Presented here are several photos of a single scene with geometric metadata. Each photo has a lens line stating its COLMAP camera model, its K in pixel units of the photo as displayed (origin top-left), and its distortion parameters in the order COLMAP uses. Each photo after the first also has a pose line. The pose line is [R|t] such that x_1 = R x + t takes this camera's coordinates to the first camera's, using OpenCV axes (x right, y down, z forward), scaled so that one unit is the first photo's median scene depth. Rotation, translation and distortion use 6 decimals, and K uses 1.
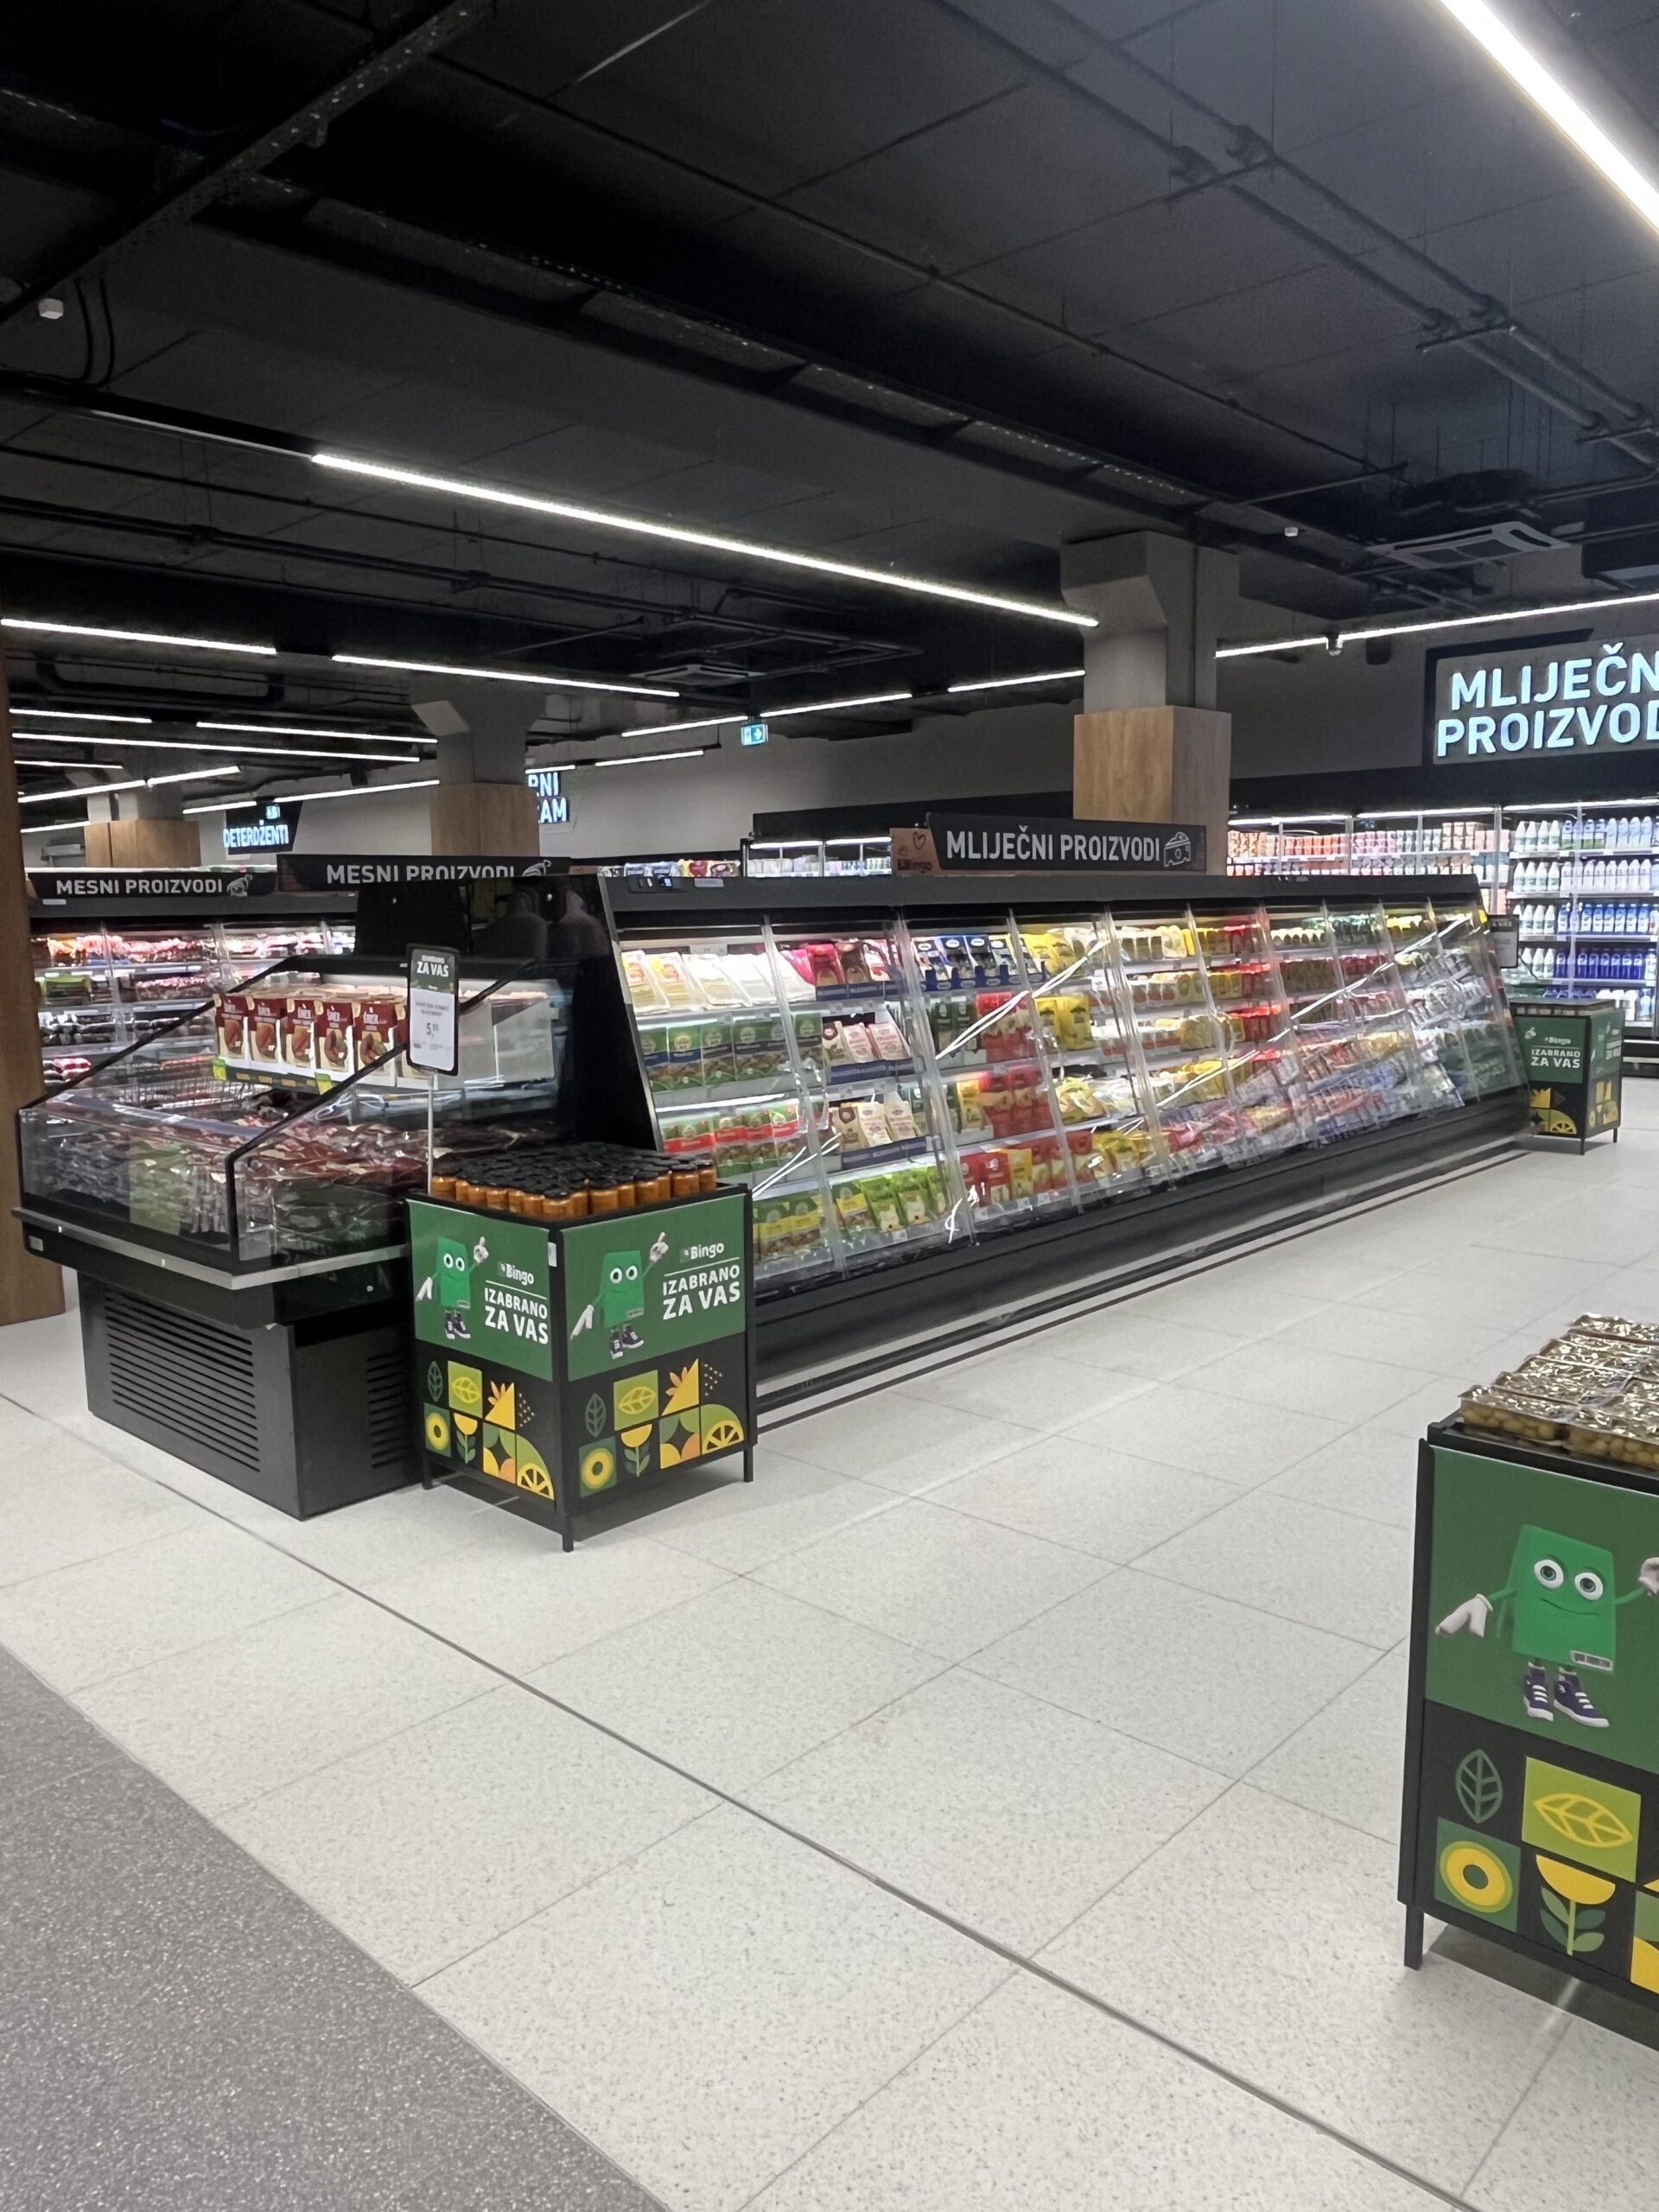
lens RADIAL K [[1451.7, 0, 839.1], [0, 1451.7, 1095.6], [0, 0, 1]] dist [-0.012110, -0.002269]
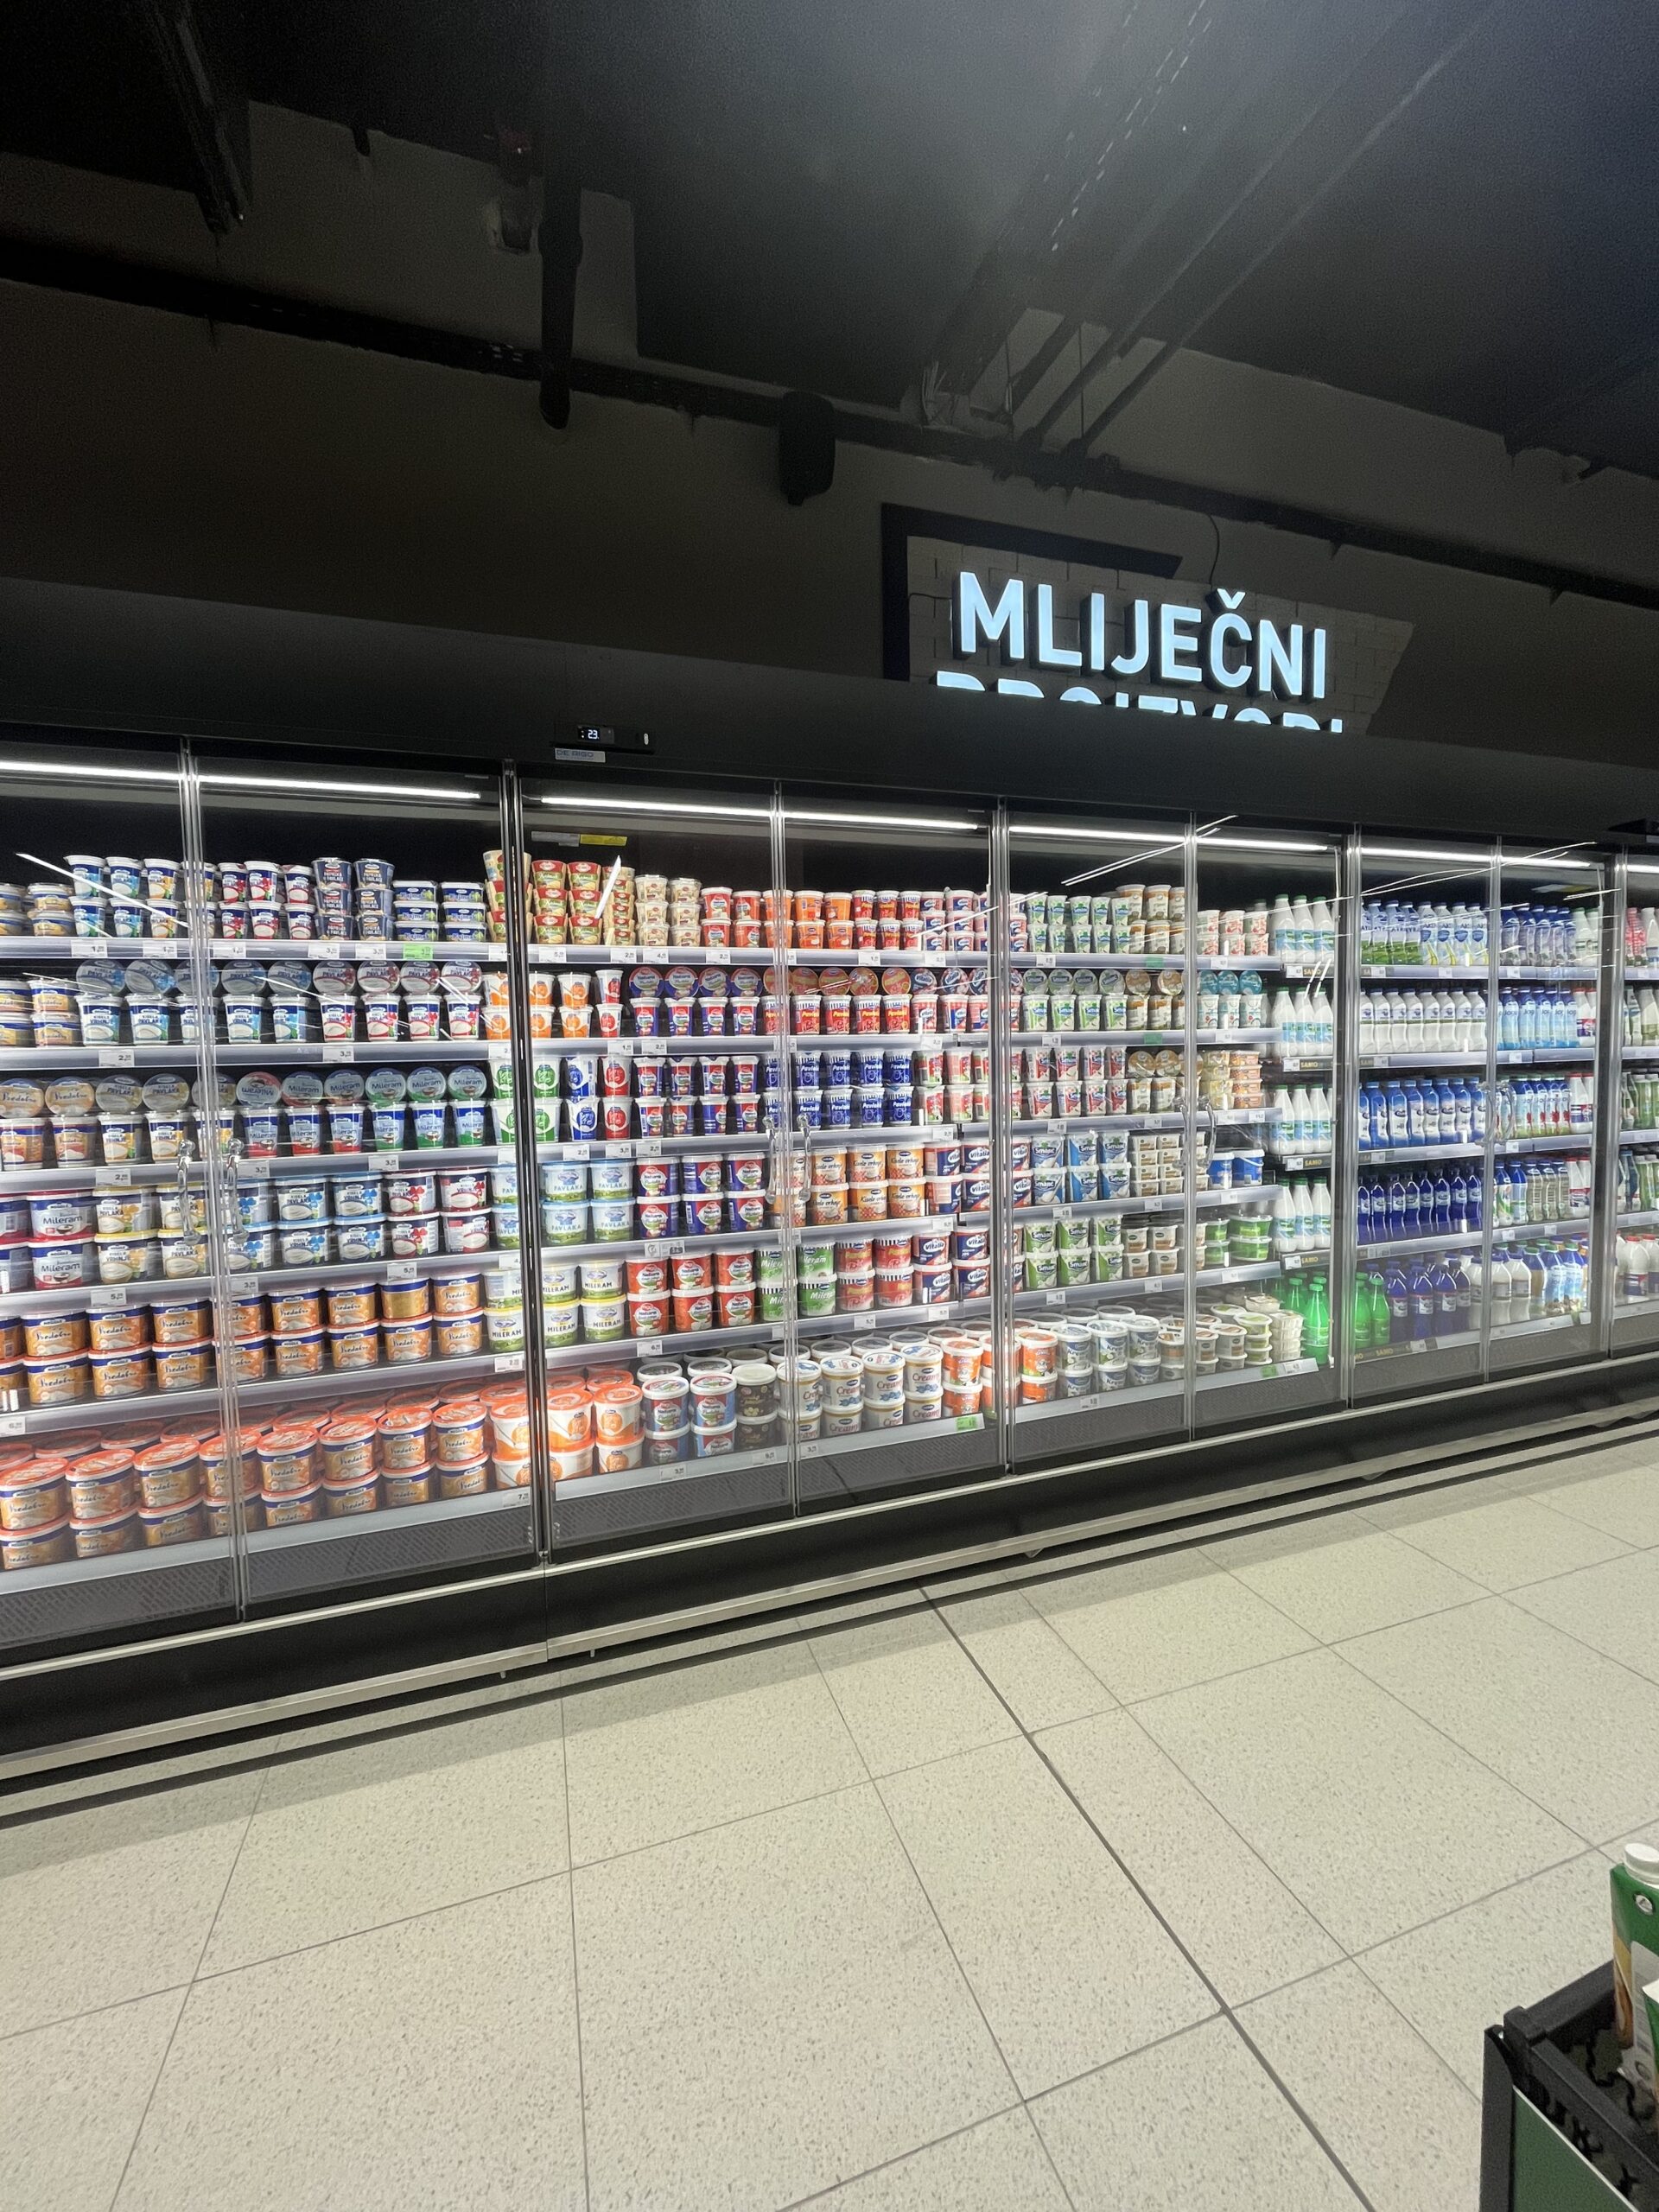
lens RADIAL K [[912.9, 0, 829.2], [0, 912.9, 1107.8], [0, 0, 1]] dist [-0.003234, -0.000036]
pose [[0.467368, -0.054654, 0.882372, 0.162989], [0.128402, 0.991700, -0.006585, -0.141880], [-0.874689, 0.116376, 0.470507, 0.993868]]
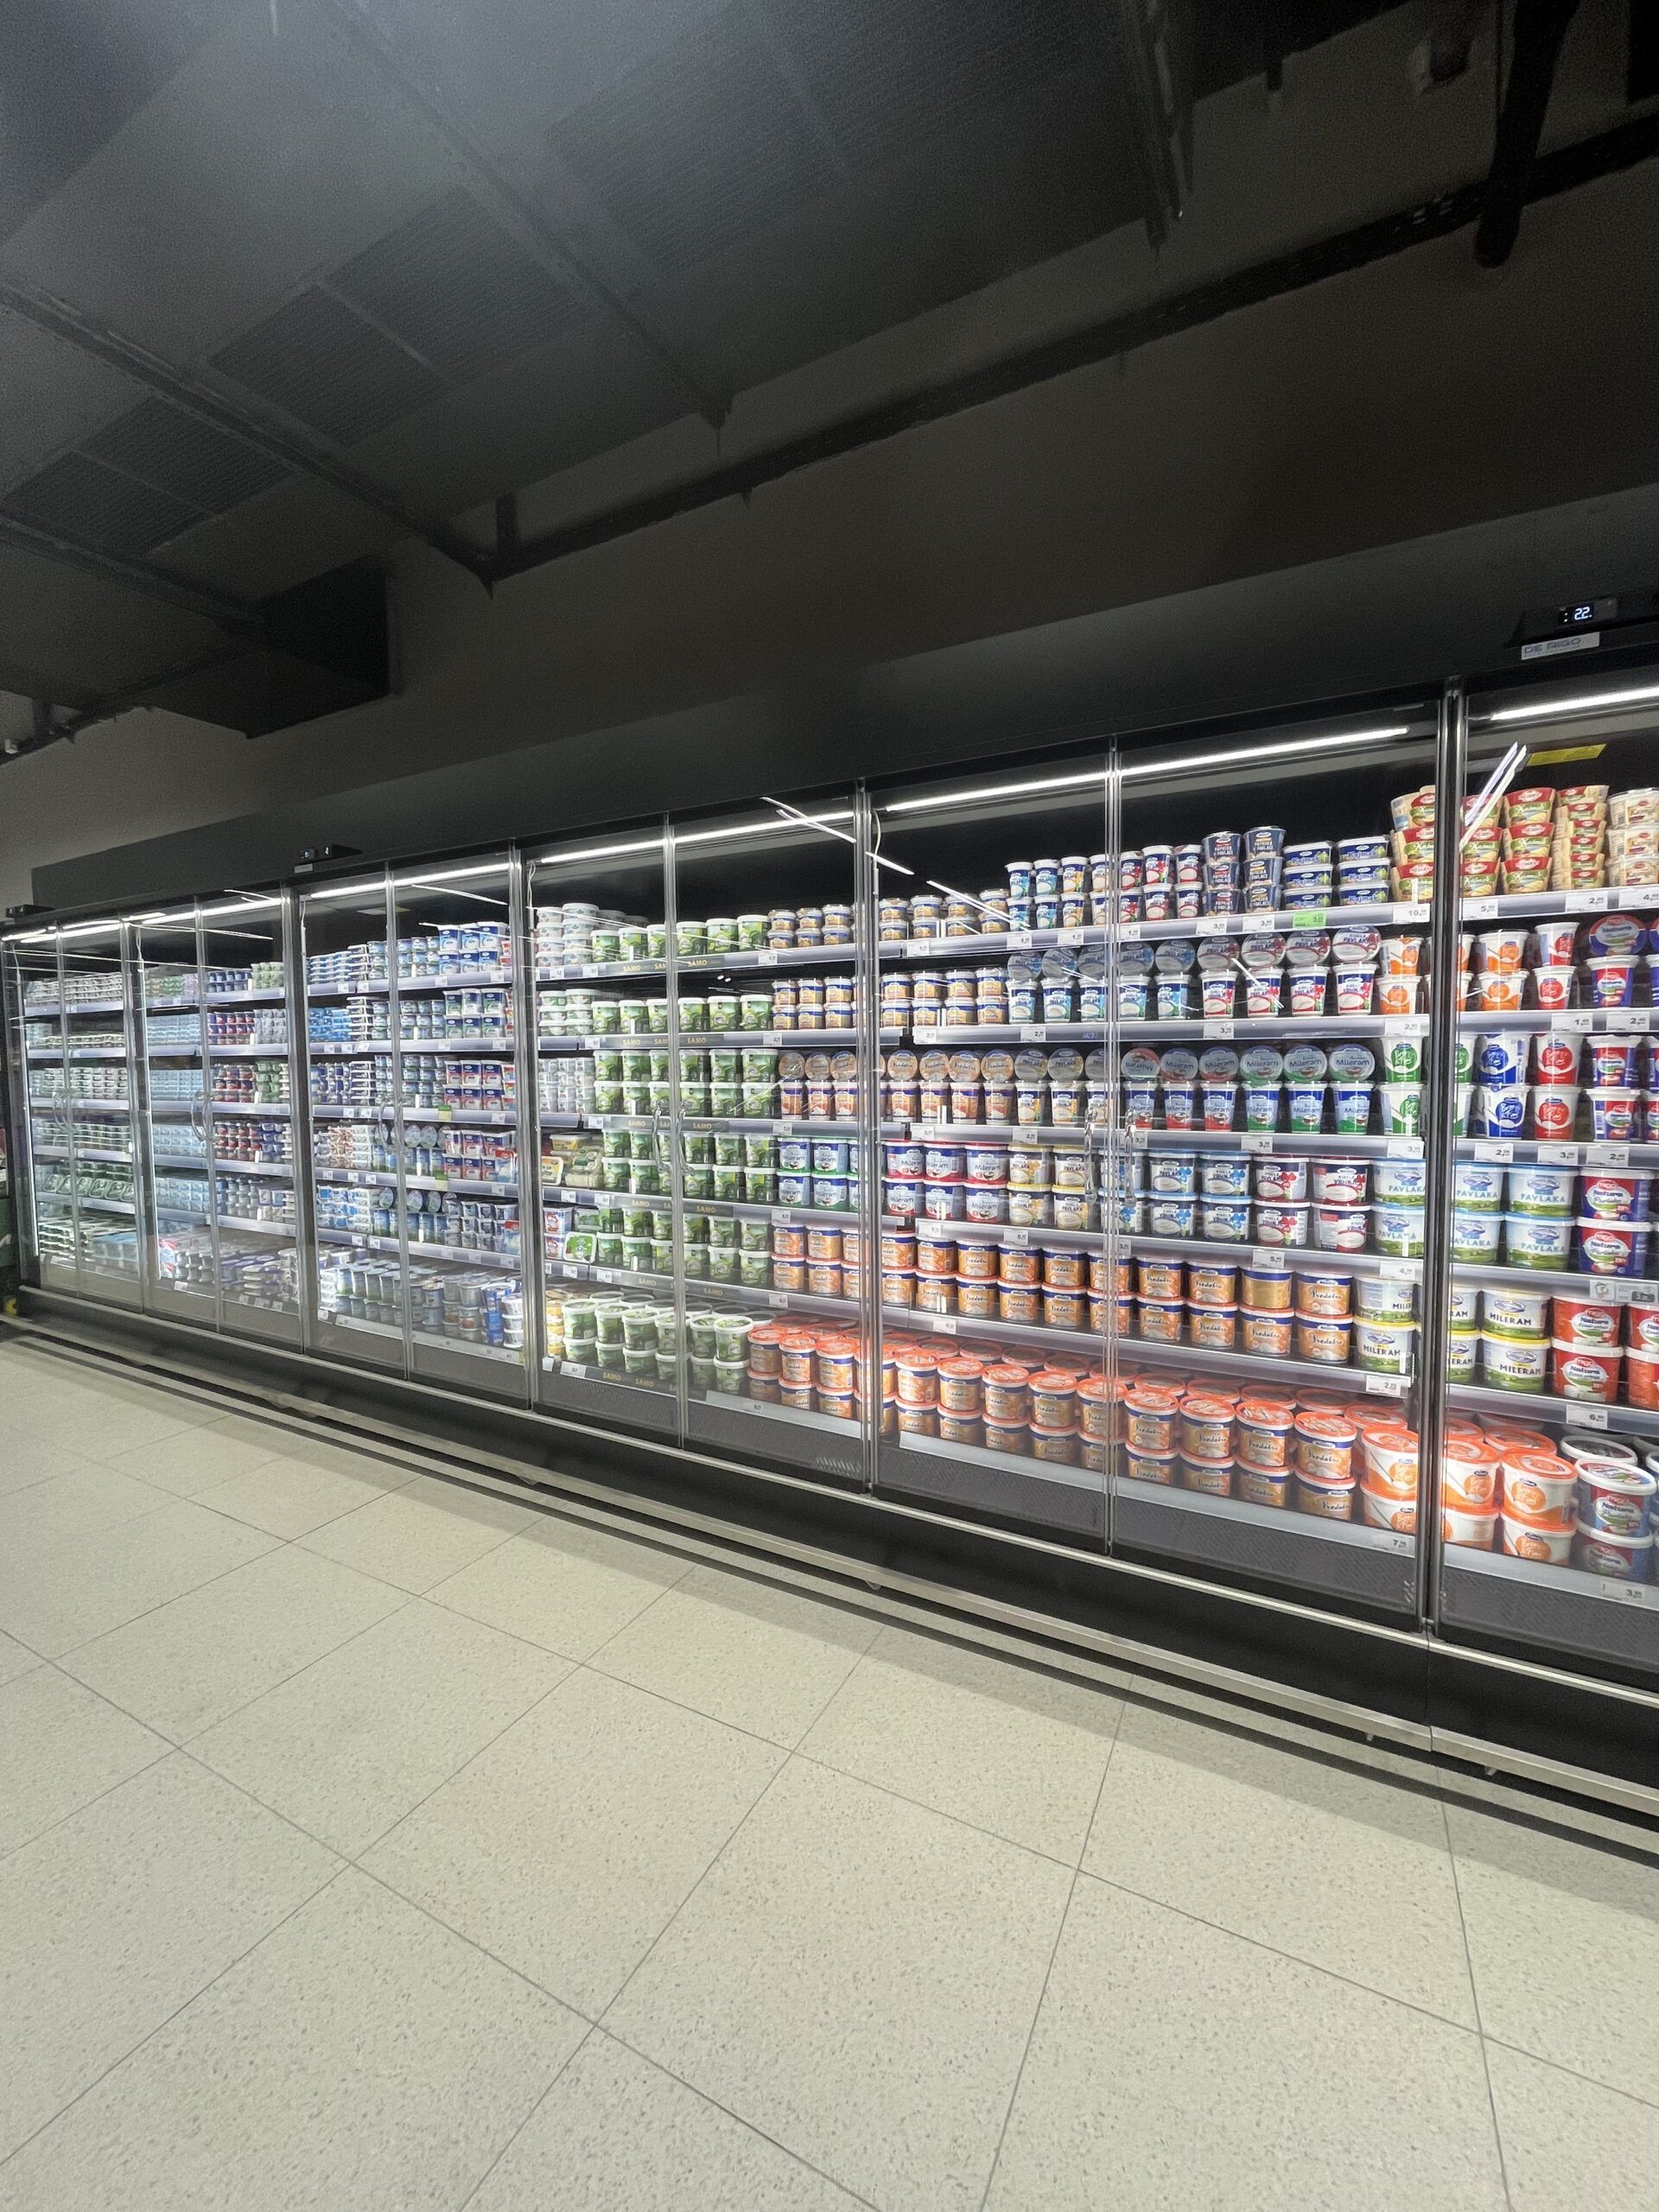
lens RADIAL K [[912.9, 0, 809.6], [0, 912.9, 1107.7], [0, 0, 1]] dist [-0.003234, -0.000036]
pose [[0.969277, -0.019045, 0.245233, 0.155281], [0.035068, 0.997513, -0.061137, -0.142893], [-0.243459, 0.067858, 0.967534, 1.010323]]
